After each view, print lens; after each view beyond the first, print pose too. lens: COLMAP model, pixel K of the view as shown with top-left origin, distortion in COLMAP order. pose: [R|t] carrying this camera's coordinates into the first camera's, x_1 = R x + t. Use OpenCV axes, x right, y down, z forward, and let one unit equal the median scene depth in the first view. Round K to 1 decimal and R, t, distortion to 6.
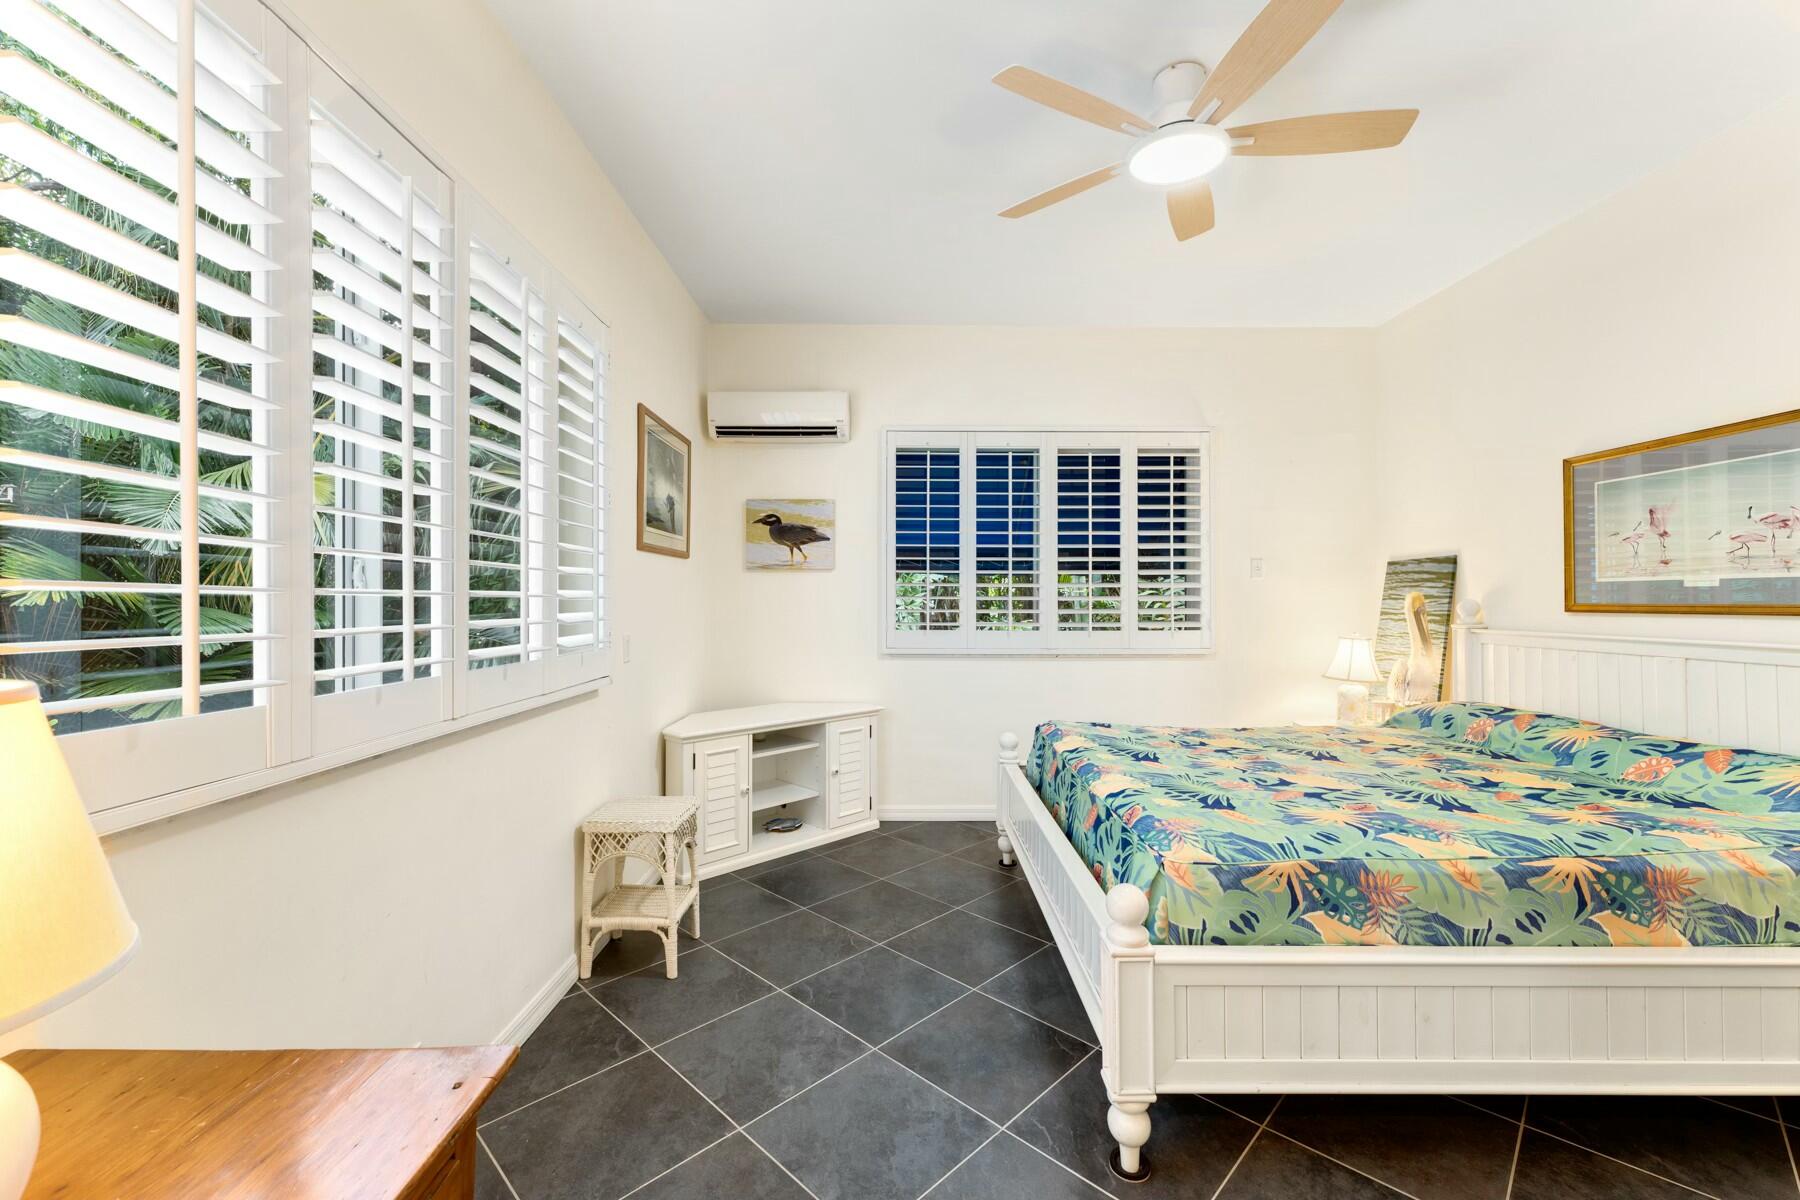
lens RADIAL K [[740.6, 0, 899.4], [0, 740.6, 597.4], [0, 0, 1]] dist [0.002960, 0.000710]
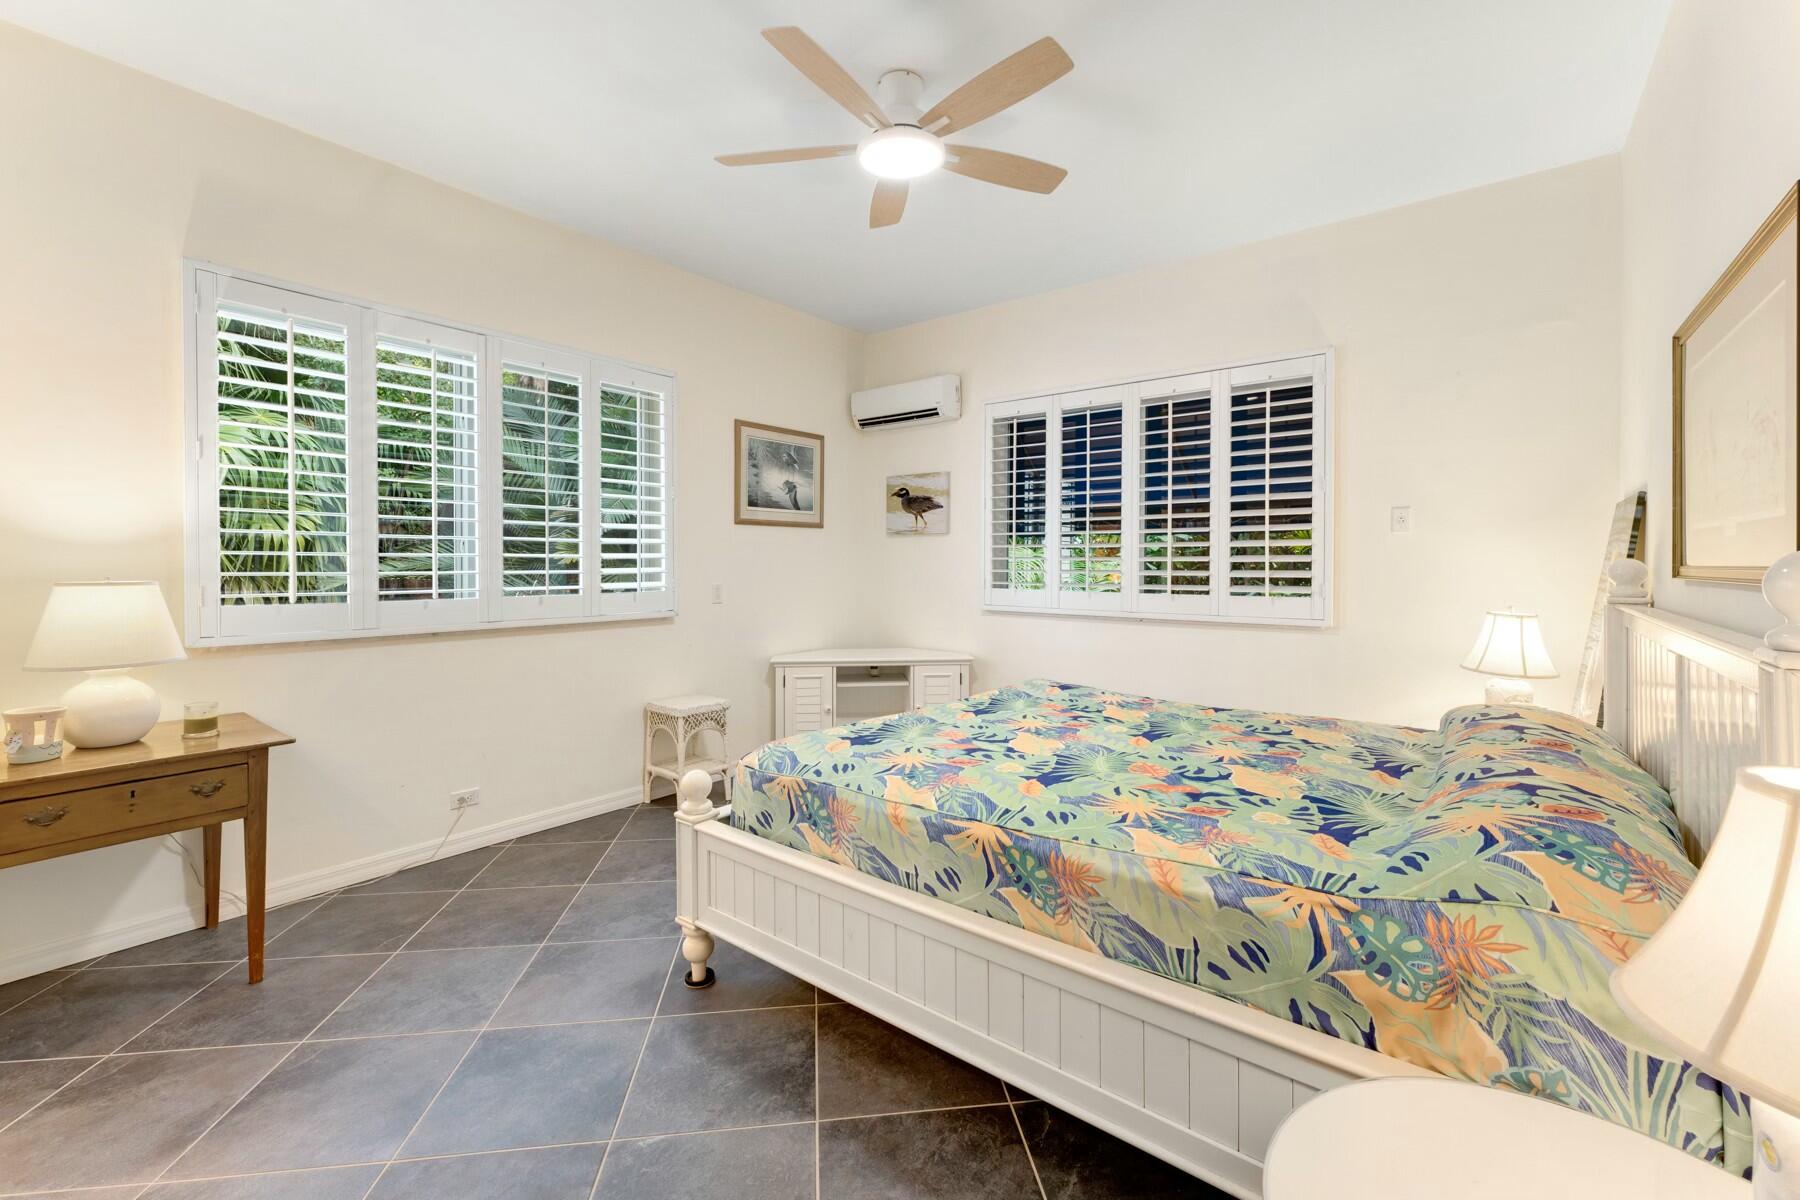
lens RADIAL K [[740.6, 0, 898.3], [0, 740.6, 568.4], [0, 0, 1]] dist [0.002960, 0.000710]
pose [[0.781741, 0.006595, -0.623568, 0.666701], [0.000974, 0.999930, 0.011797, 0.002572], [0.623602, -0.009830, 0.781680, 0.083781]]
